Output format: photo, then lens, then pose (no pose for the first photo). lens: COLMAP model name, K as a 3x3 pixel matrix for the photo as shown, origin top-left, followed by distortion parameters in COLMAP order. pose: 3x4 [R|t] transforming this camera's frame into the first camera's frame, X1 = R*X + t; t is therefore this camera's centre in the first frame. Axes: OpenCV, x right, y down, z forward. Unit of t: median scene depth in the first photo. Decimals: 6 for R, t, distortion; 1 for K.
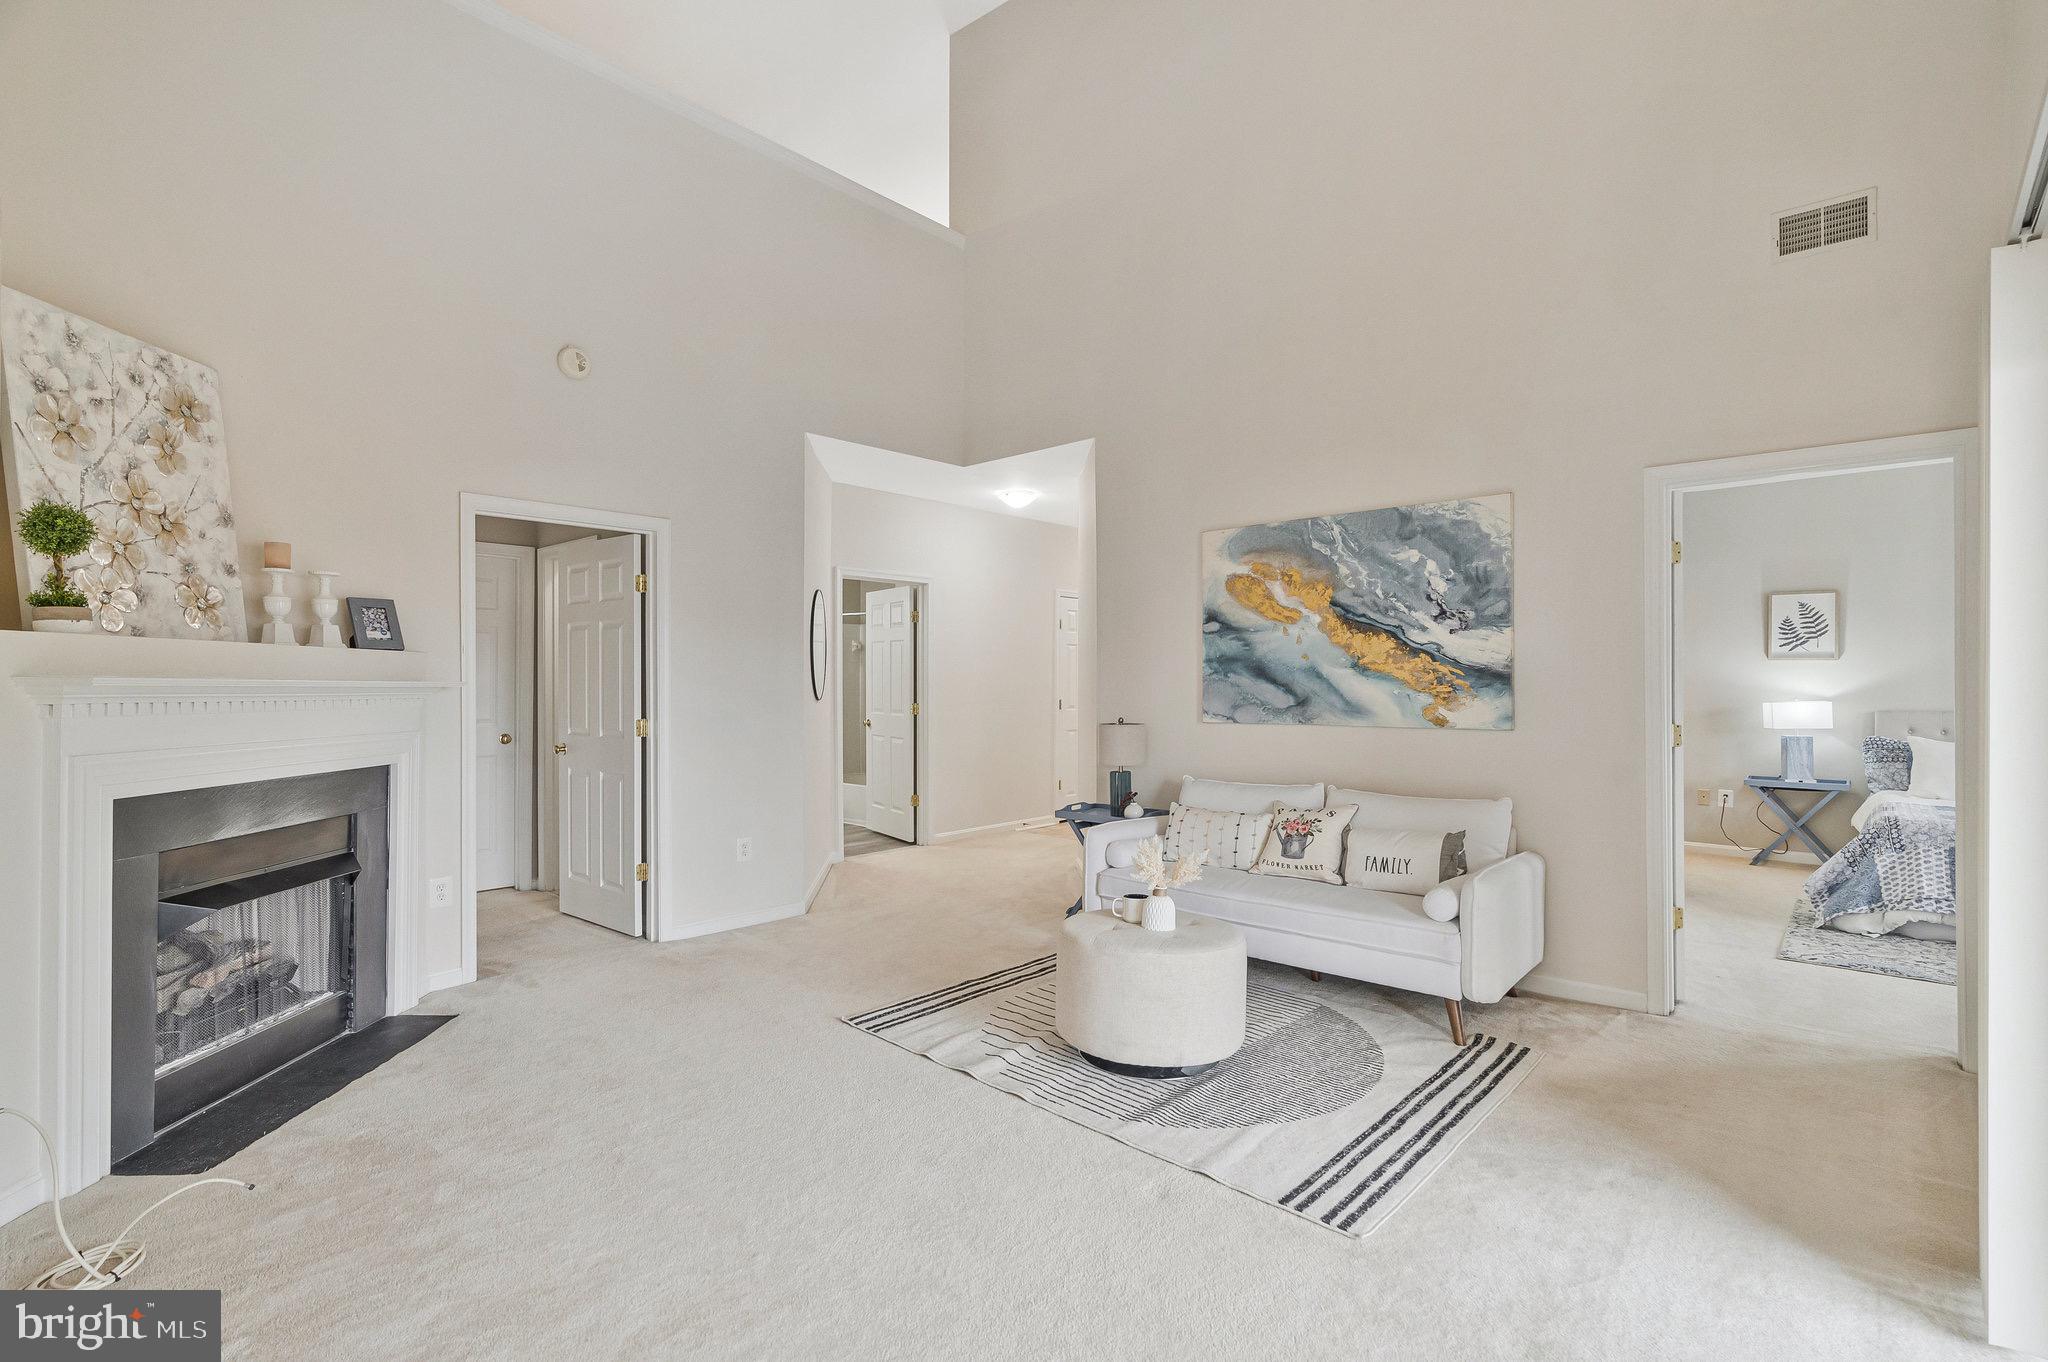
lens RADIAL K [[953.3, 0, 1034.6], [0, 953.3, 683.7], [0, 0, 1]] dist [-0.000493, 0.000642]
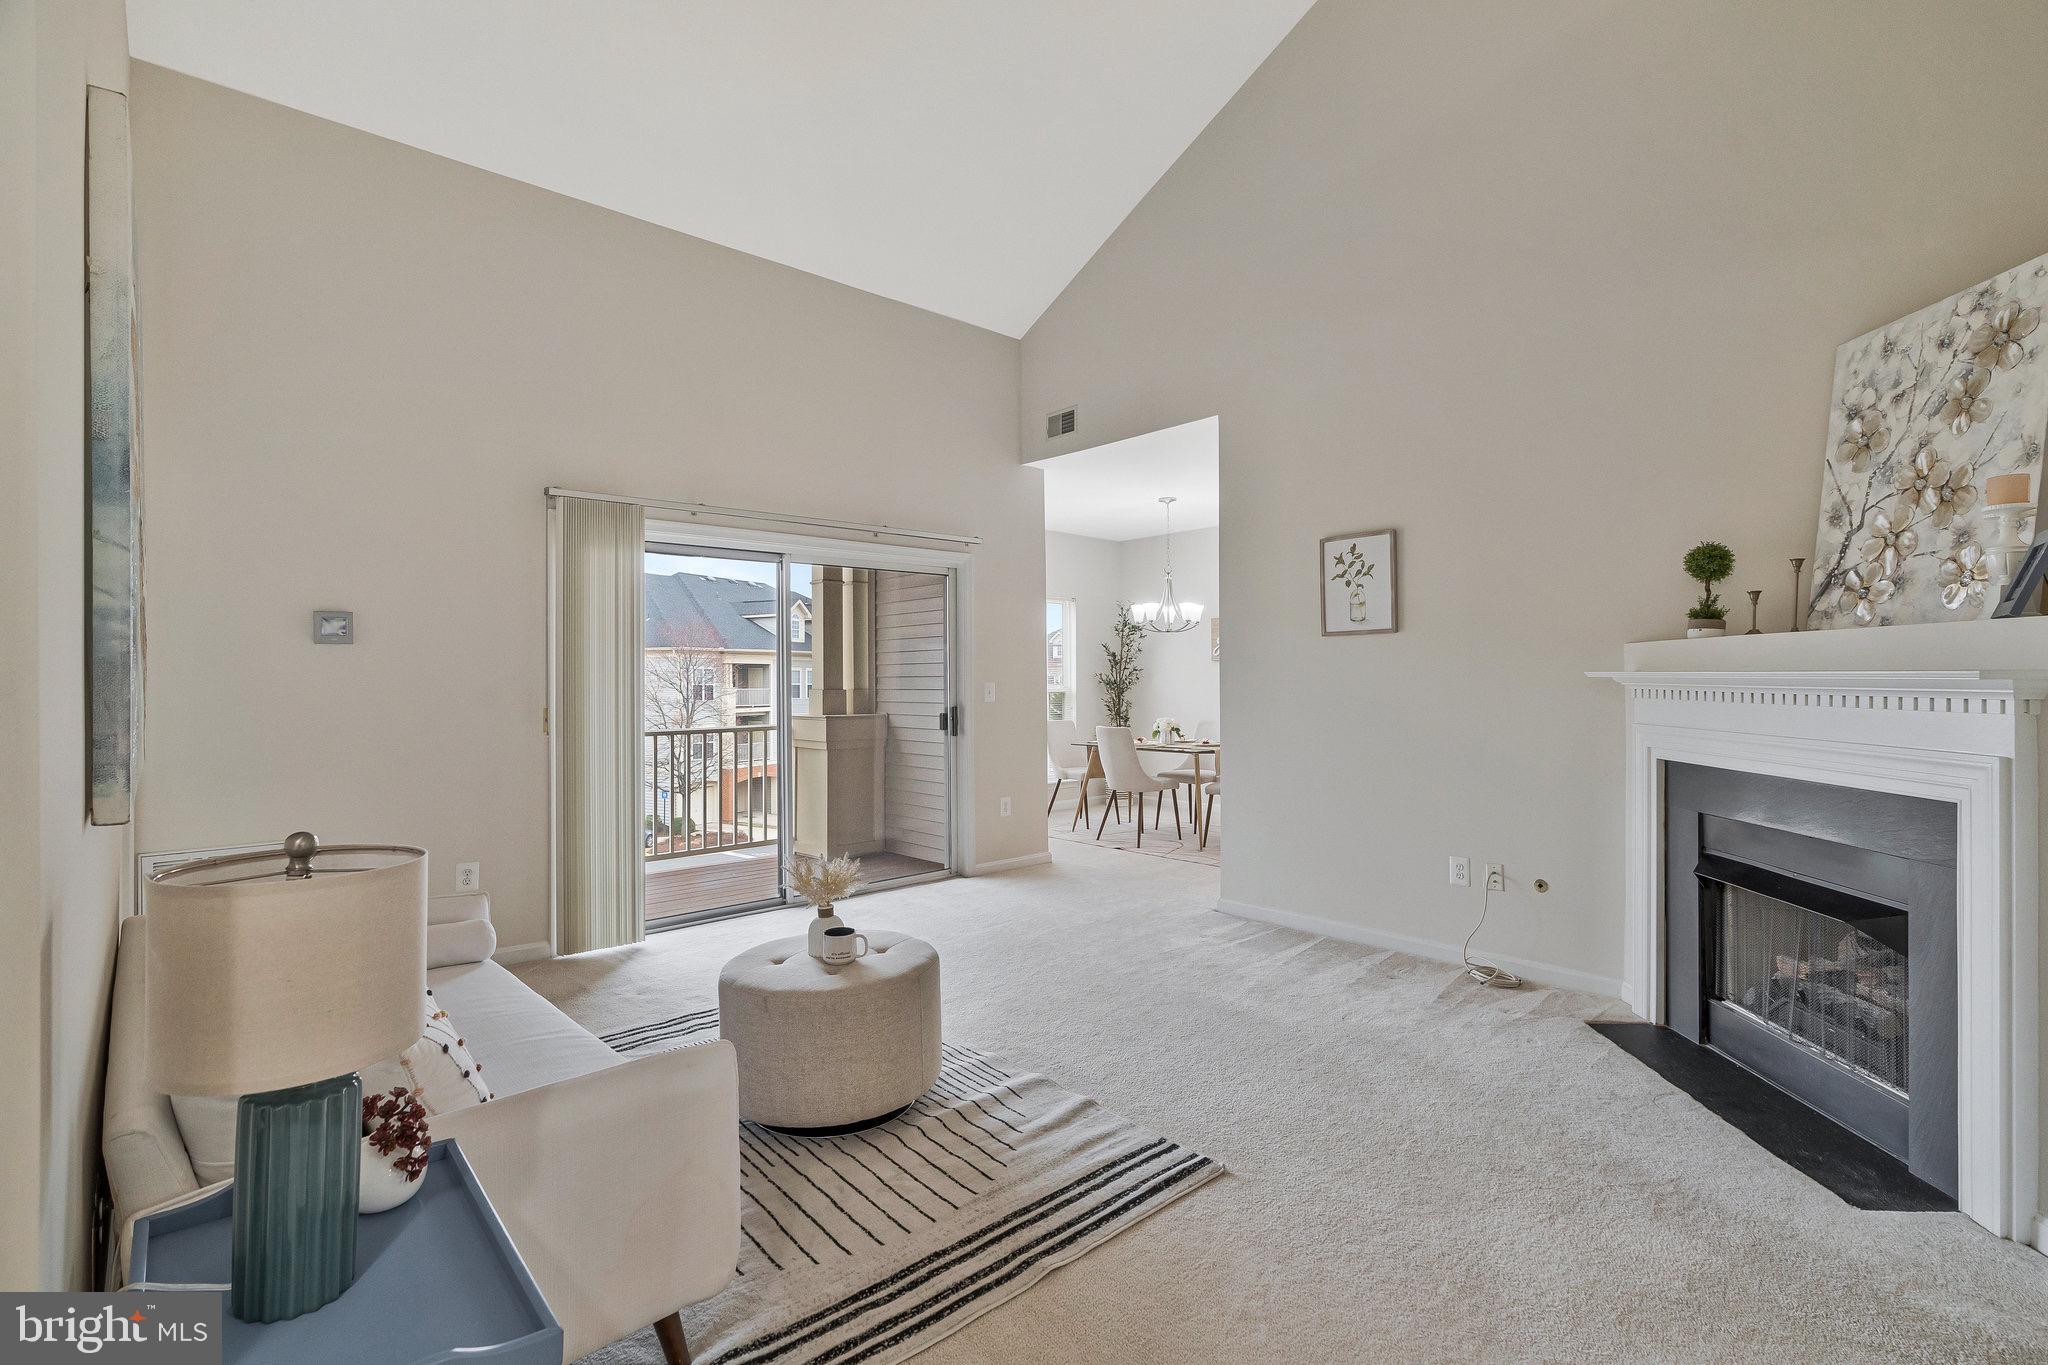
lens RADIAL K [[937.6, 0, 1028.7], [0, 937.6, 679.3], [0, 0, 1]] dist [-0.003602, 0.000416]
pose [[-0.994989, 0.001231, 0.099979, -0.116181], [0.001400, 0.999998, 0.001619, 0.001301], [-0.099977, 0.001750, -0.994988, 1.493623]]
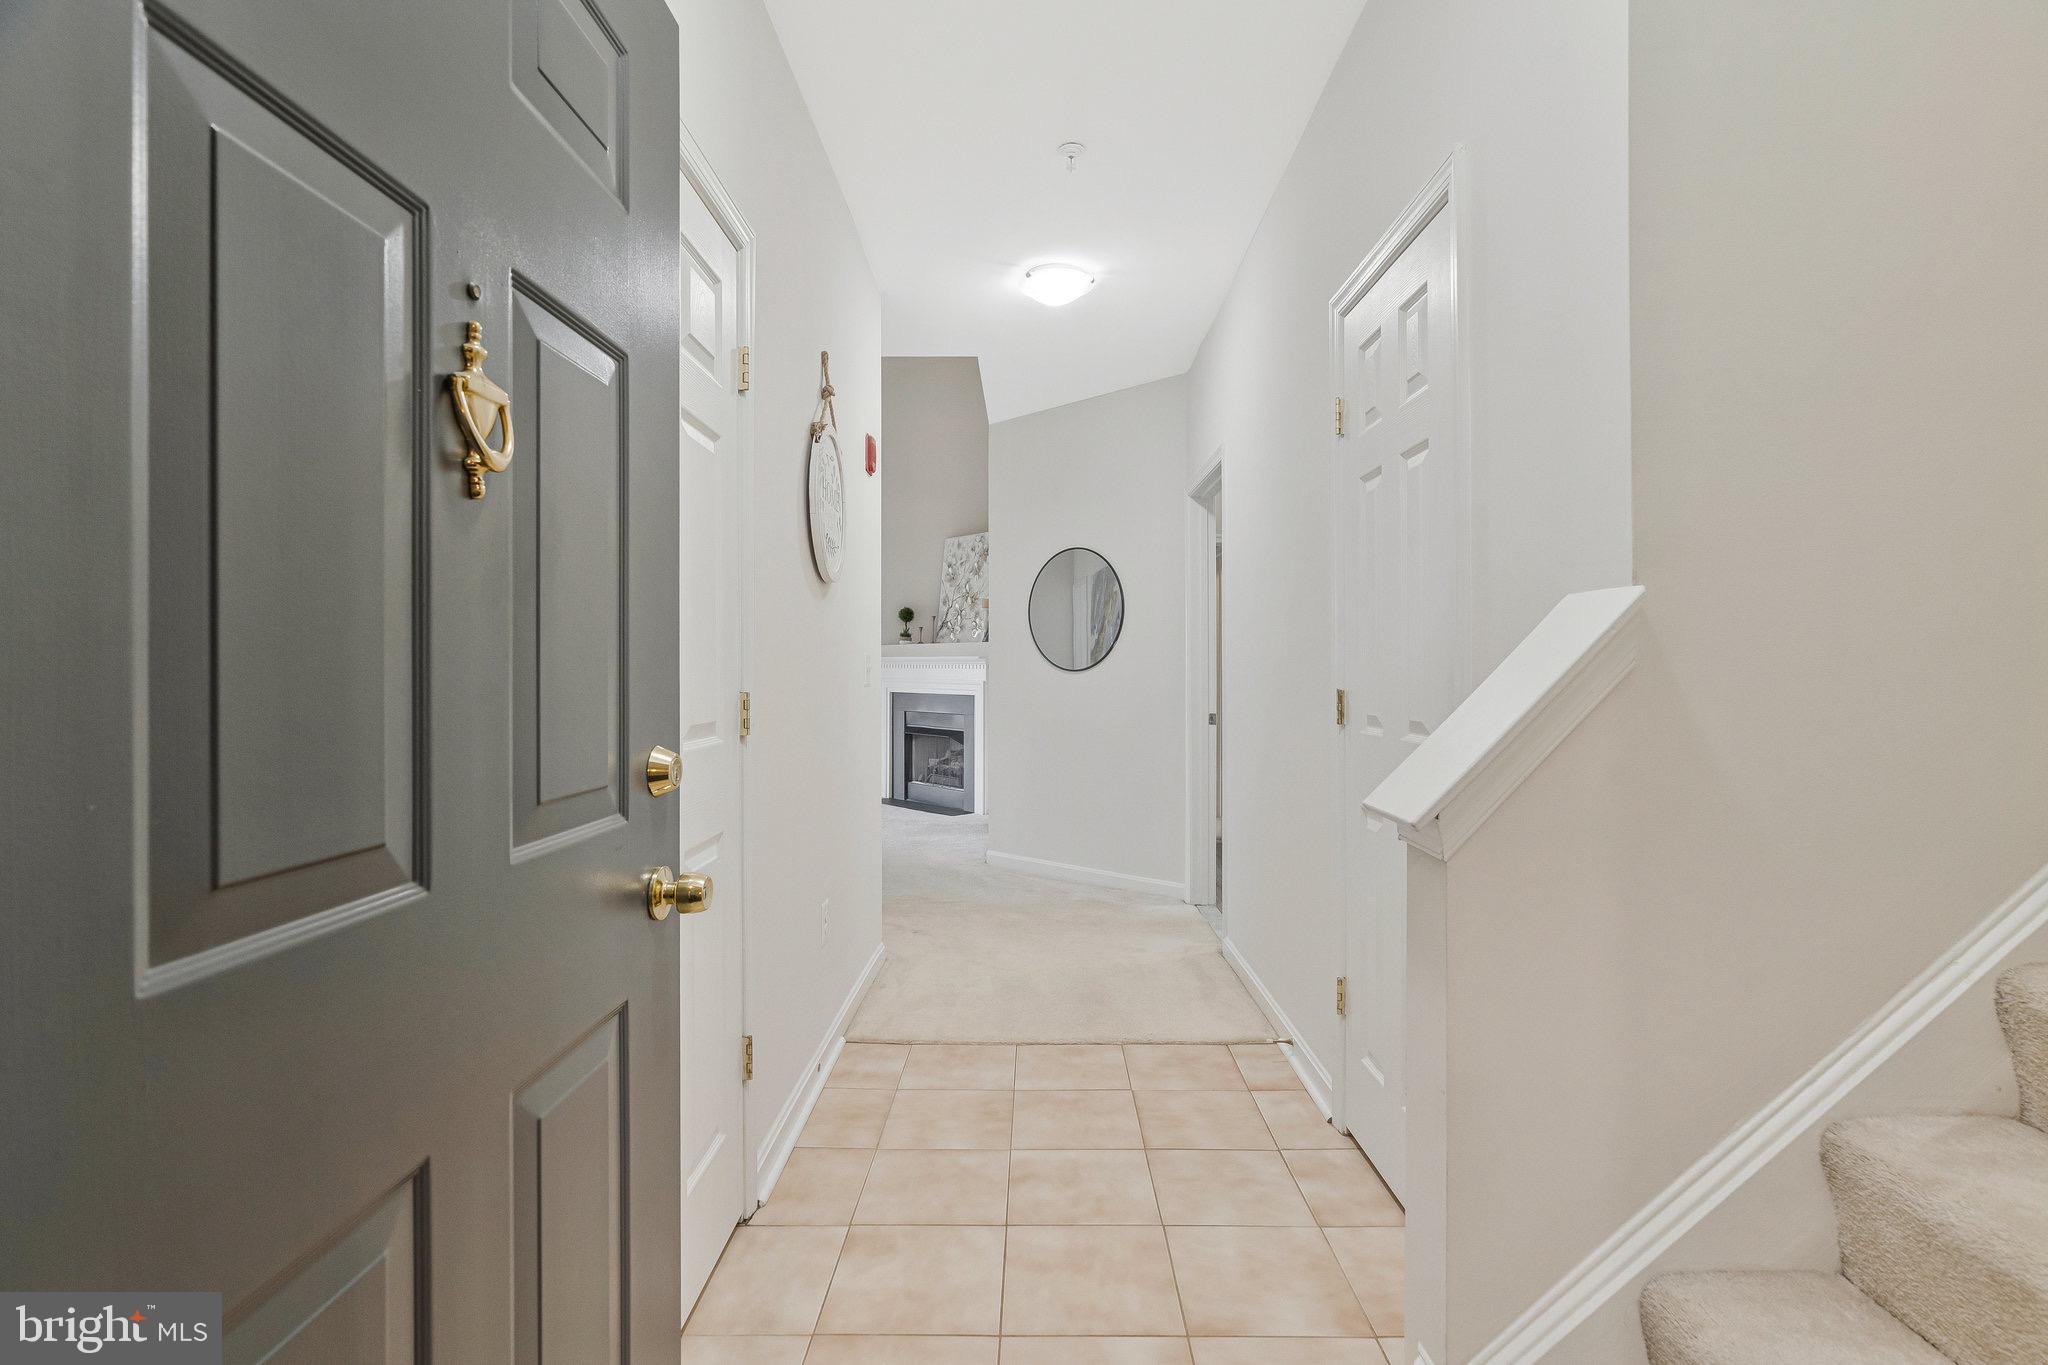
lens RADIAL K [[937.6, 0, 1028.7], [0, 937.6, 679.3], [0, 0, 1]] dist [-0.003602, 0.000416]
pose [[-0.746643, 0.000215, -0.665225, 0.569819], [-0.004198, 0.999979, 0.005034, 0.034173], [0.665212, 0.006551, -0.746626, 2.374332]]
